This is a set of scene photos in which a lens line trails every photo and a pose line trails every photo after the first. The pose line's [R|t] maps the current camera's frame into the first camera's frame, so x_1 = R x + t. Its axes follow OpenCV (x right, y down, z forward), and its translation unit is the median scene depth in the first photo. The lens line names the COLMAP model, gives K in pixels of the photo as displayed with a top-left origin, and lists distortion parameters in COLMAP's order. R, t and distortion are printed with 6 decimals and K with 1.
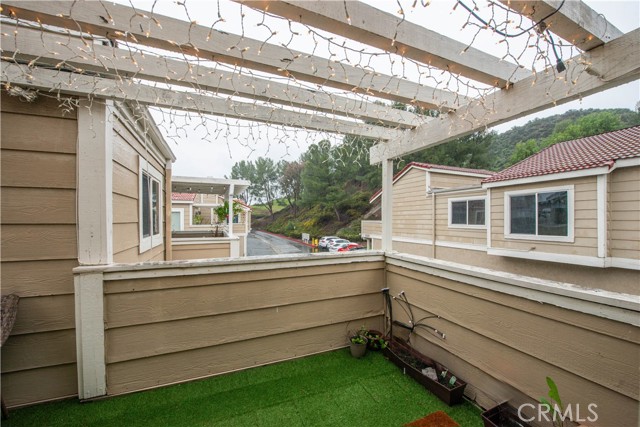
lens RADIAL K [[253.6, 0, 318.8], [0, 253.6, 219.1], [0, 0, 1]] dist [0.000176, -0.000034]
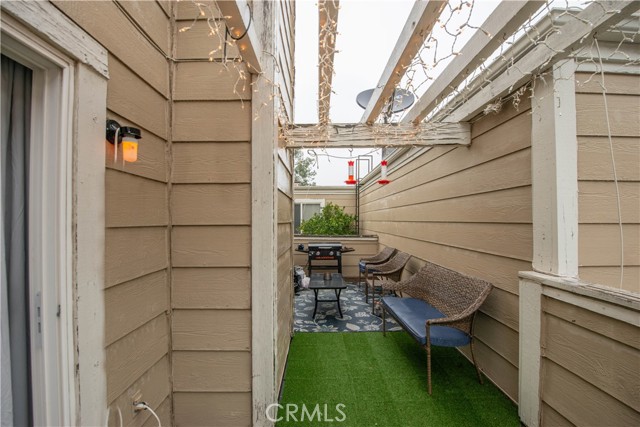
lens RADIAL K [[253.6, 0, 317.7], [0, 253.6, 220.3], [0, 0, 1]] dist [0.000176, -0.000034]
pose [[-0.385458, -0.004269, -0.922715, 0.165747], [0.015721, 0.999814, -0.011193, 0.006417], [0.922591, -0.018820, -0.385319, 0.663471]]
